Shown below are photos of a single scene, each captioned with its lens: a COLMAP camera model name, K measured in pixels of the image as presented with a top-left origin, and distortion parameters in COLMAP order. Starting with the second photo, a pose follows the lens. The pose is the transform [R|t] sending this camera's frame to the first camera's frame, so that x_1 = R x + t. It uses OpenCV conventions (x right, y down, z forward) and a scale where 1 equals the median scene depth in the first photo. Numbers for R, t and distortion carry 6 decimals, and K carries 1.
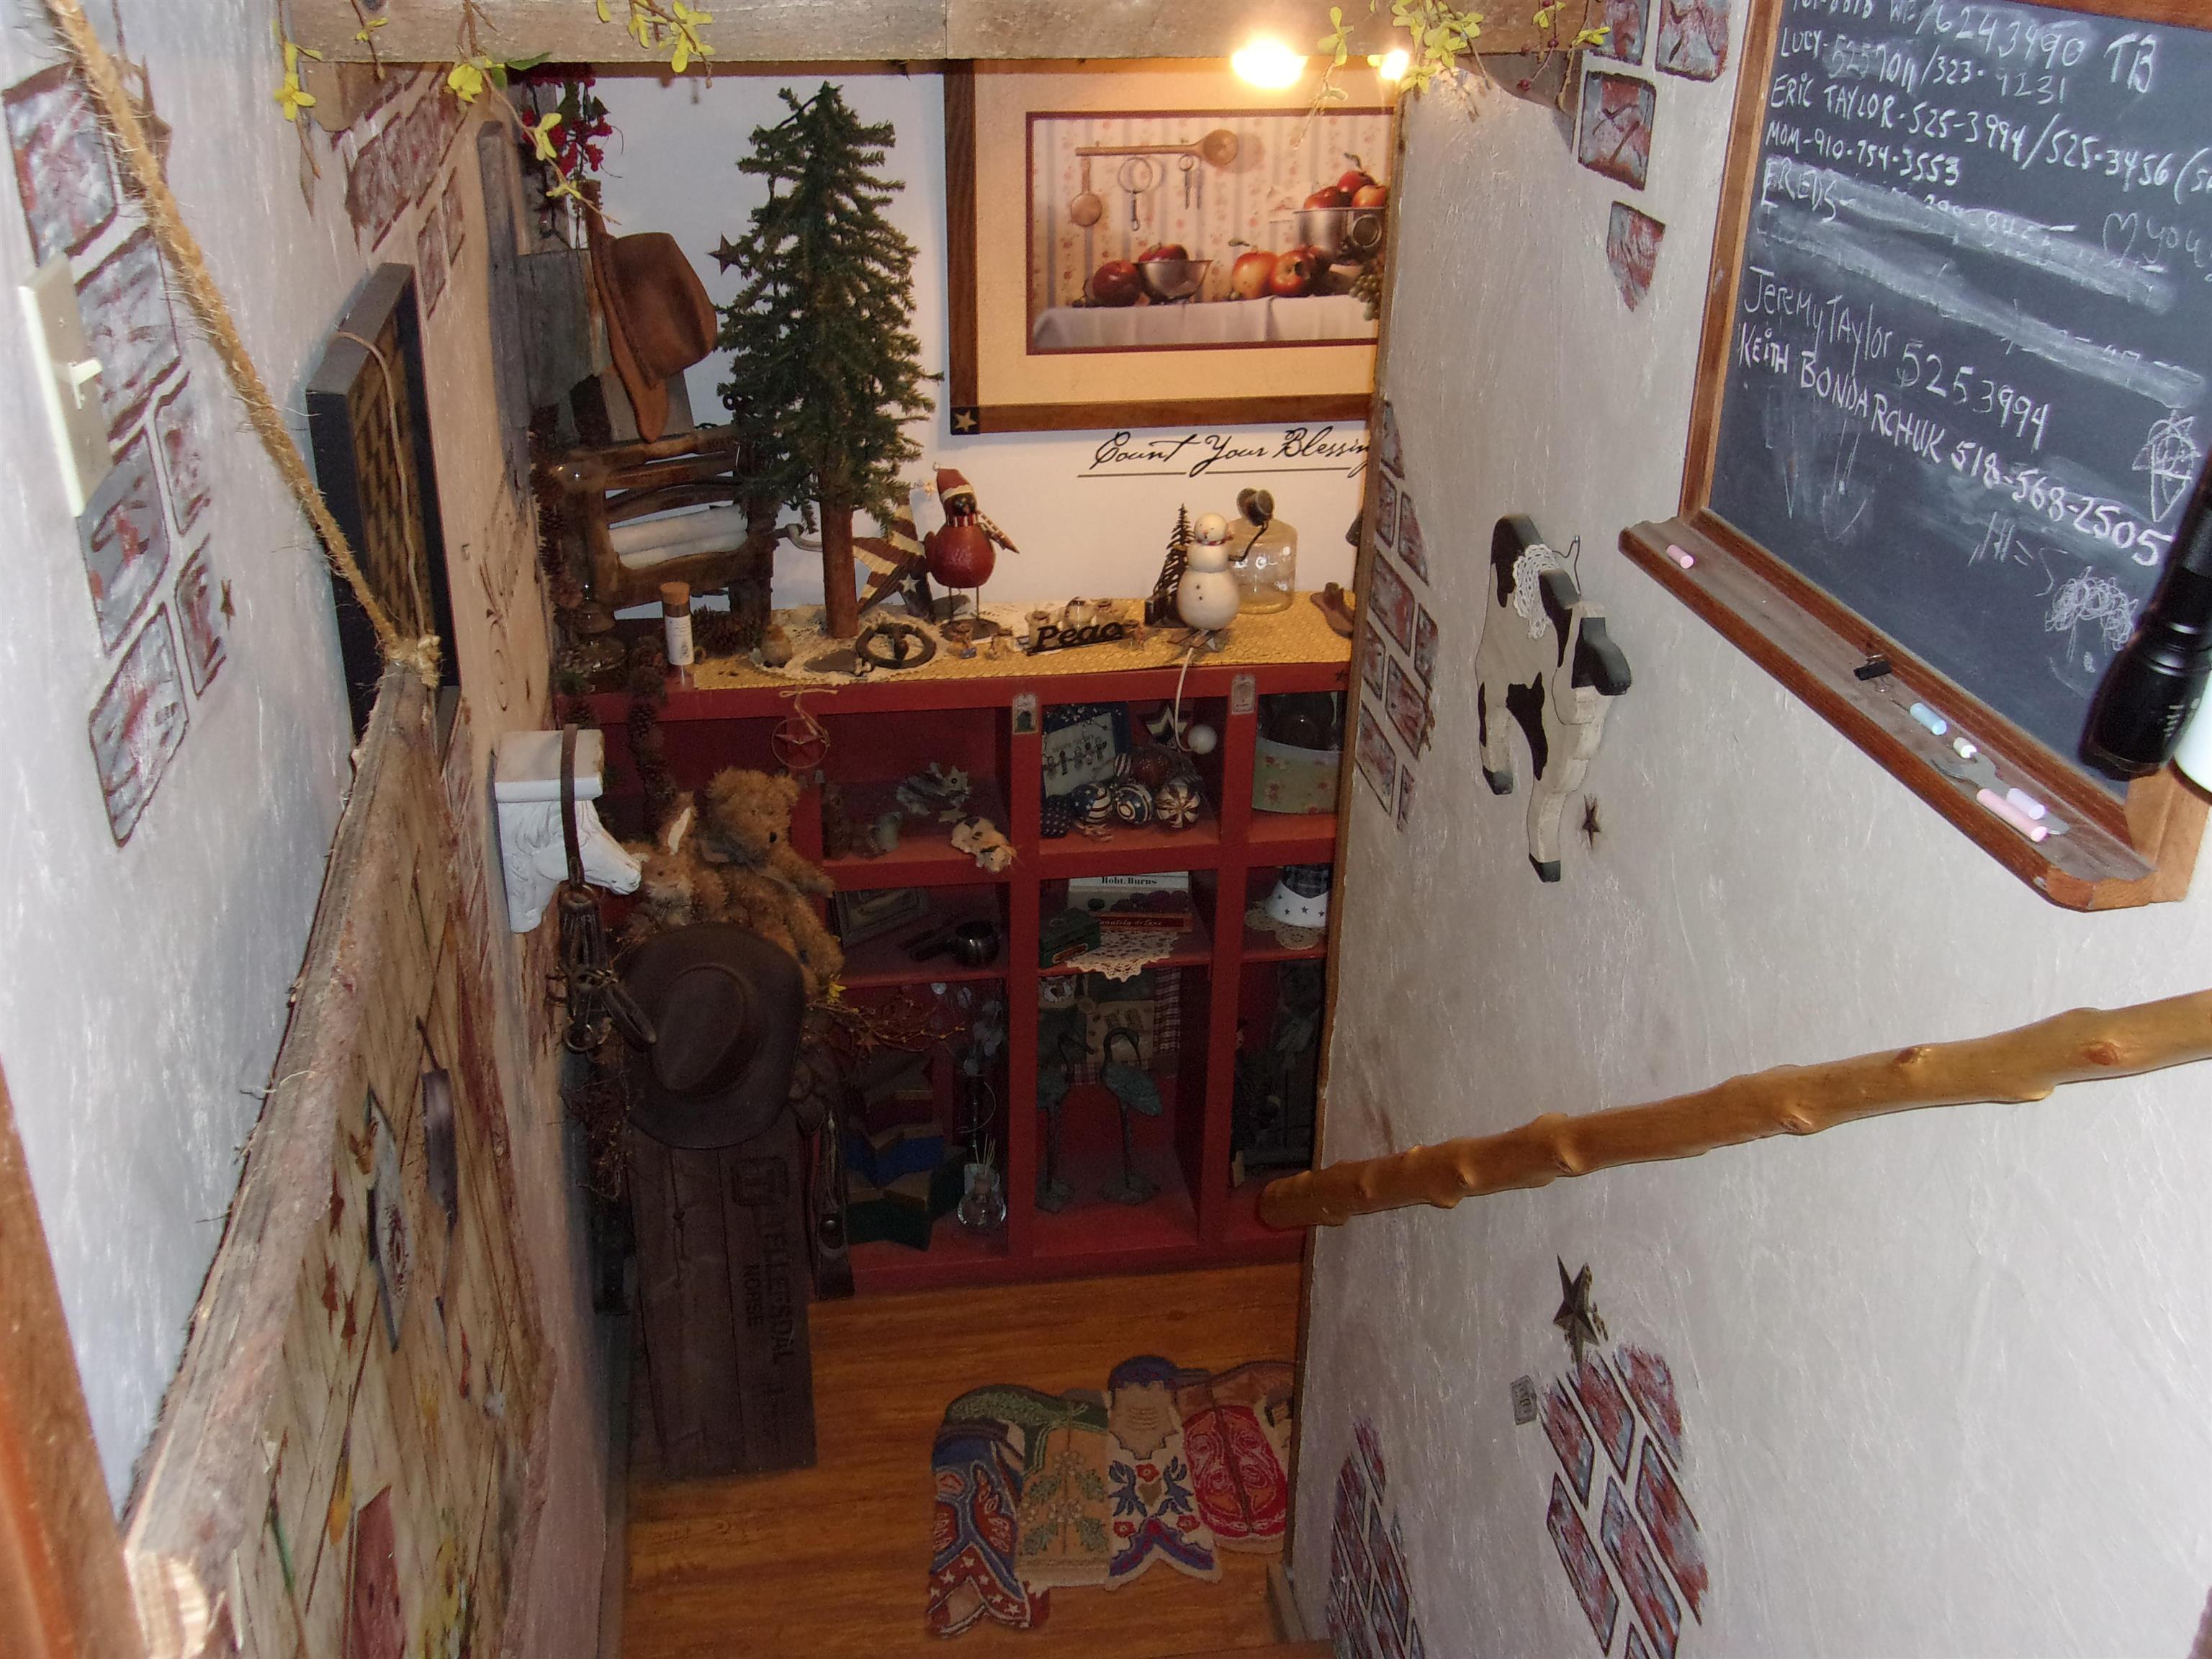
lens RADIAL K [[2126.1, 0, 1095.1], [0, 2126.1, 828.3], [0, 0, 1]] dist [0.047372, 0.000253]
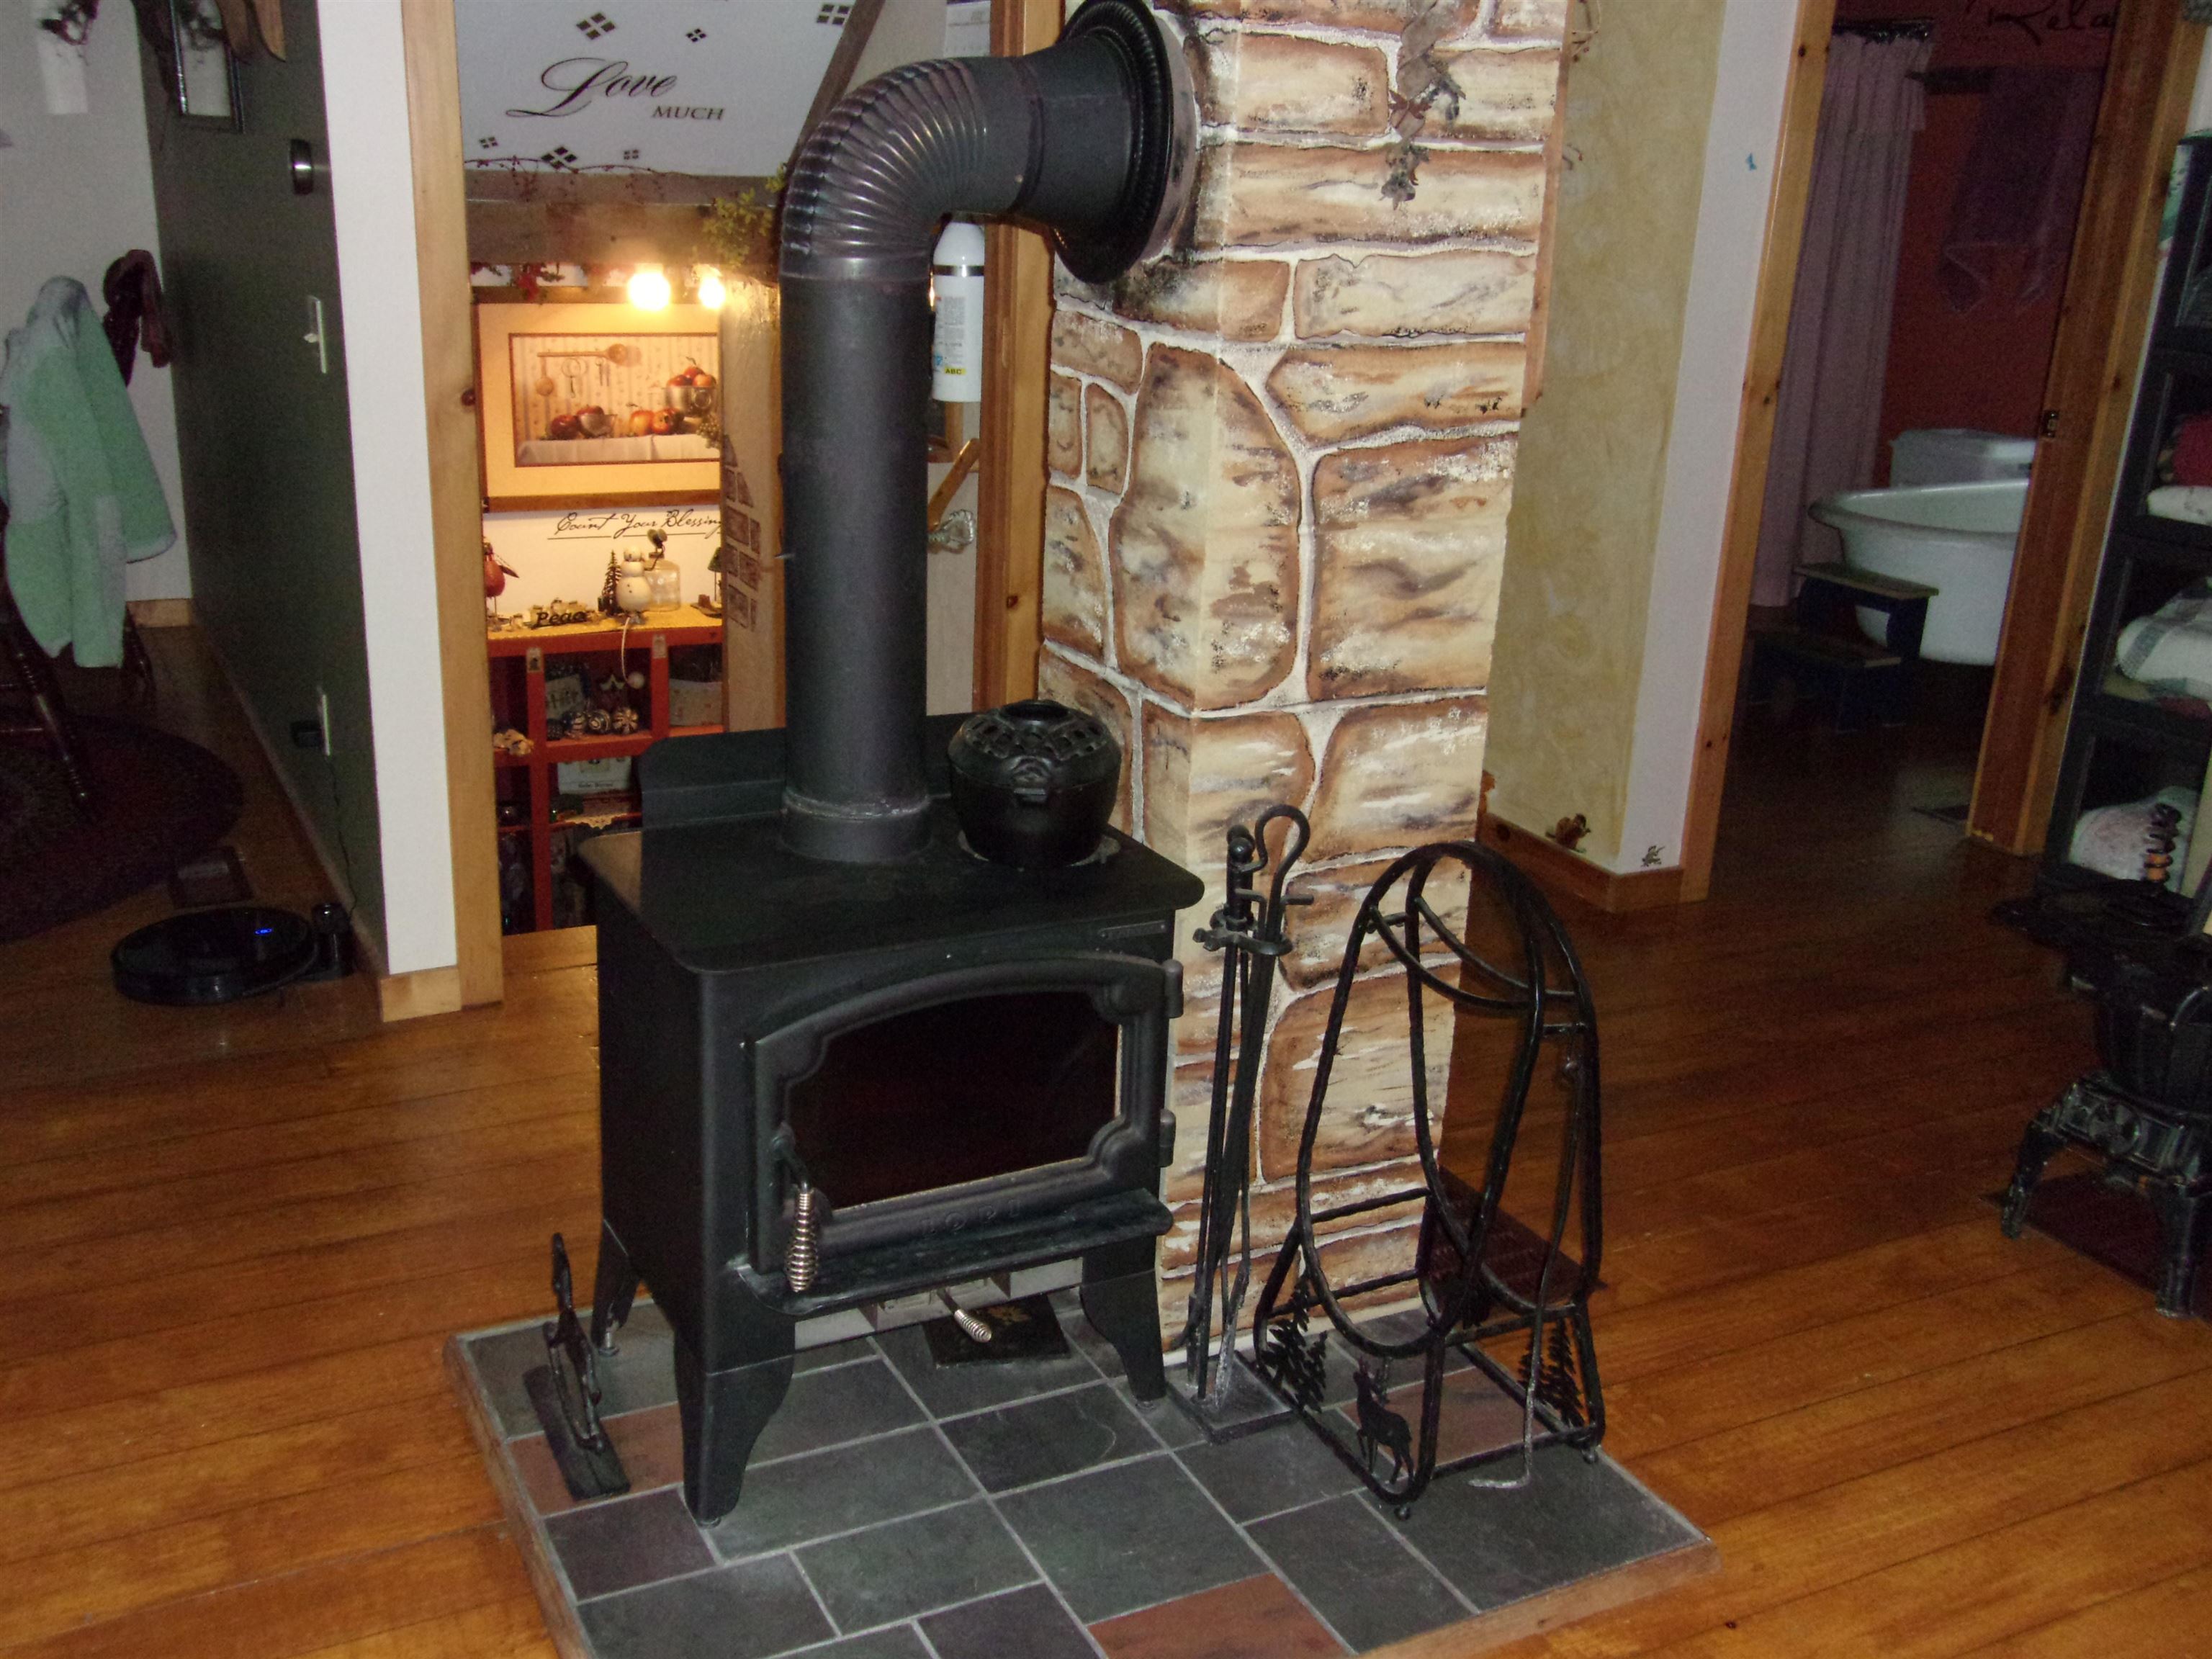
lens RADIAL K [[2126.1, 0, 1095.1], [0, 2126.1, 828.3], [0, 0, 1]] dist [0.047372, 0.000253]
pose [[0.949300, -0.074965, 0.305304, -0.138923], [0.122105, 0.982828, -0.138342, 0.375496], [-0.289690, 0.168608, 0.942152, -0.755981]]
